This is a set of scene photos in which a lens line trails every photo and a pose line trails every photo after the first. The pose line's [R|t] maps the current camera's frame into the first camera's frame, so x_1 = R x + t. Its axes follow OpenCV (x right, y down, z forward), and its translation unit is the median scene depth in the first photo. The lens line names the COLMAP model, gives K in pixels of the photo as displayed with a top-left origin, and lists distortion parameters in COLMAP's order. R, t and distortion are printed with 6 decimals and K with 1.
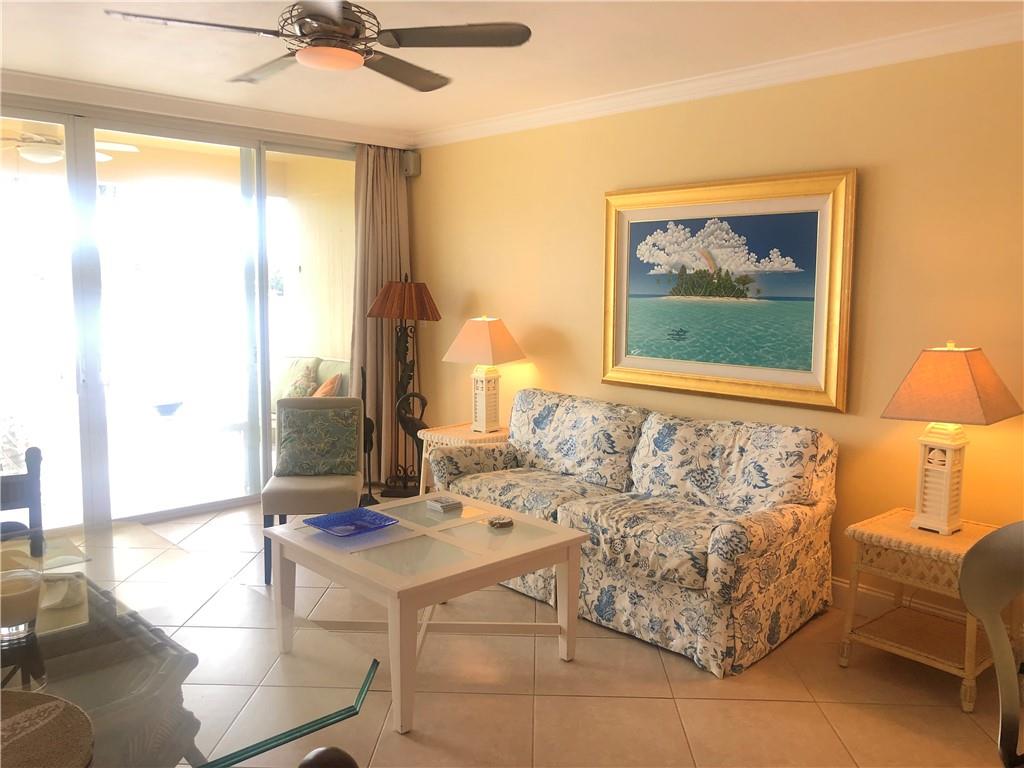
lens RADIAL K [[838.3, 0, 511.9], [0, 838.3, 381.0], [0, 0, 1]] dist [0.004800, 0.000252]
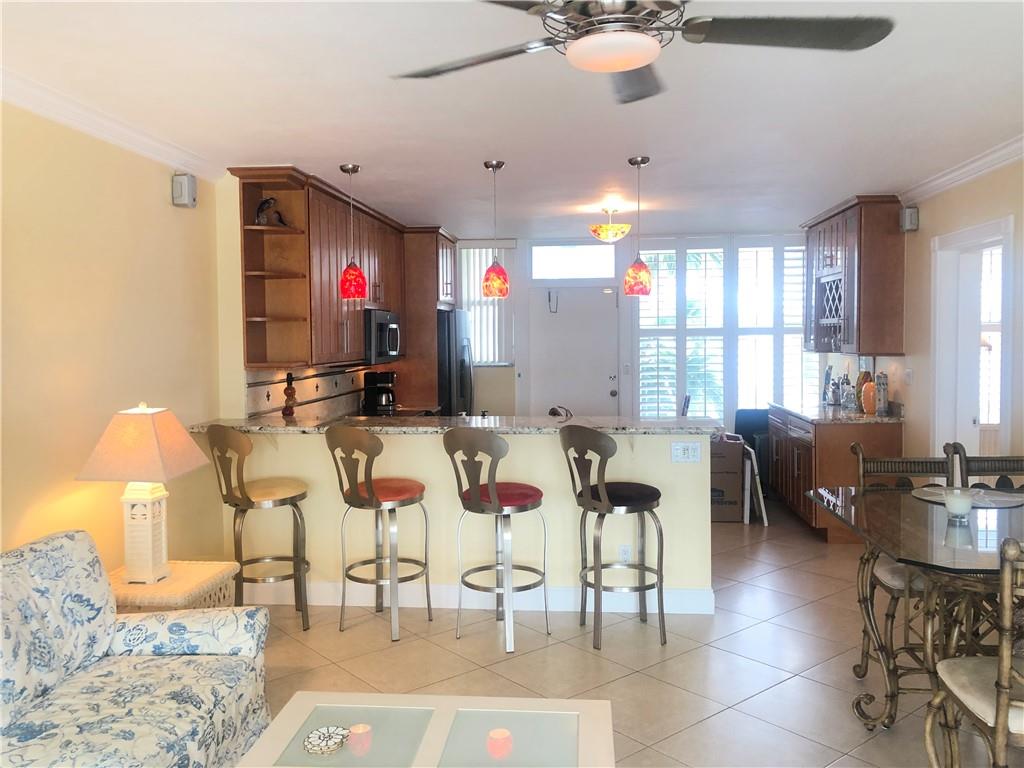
lens RADIAL K [[838.3, 0, 512.7], [0, 838.3, 381.7], [0, 0, 1]] dist [0.004800, 0.000252]
pose [[-0.672412, -0.037766, 0.739213, -0.516902], [0.090179, 0.987078, 0.132460, -0.152398], [-0.734663, 0.155729, -0.660317, 1.180630]]
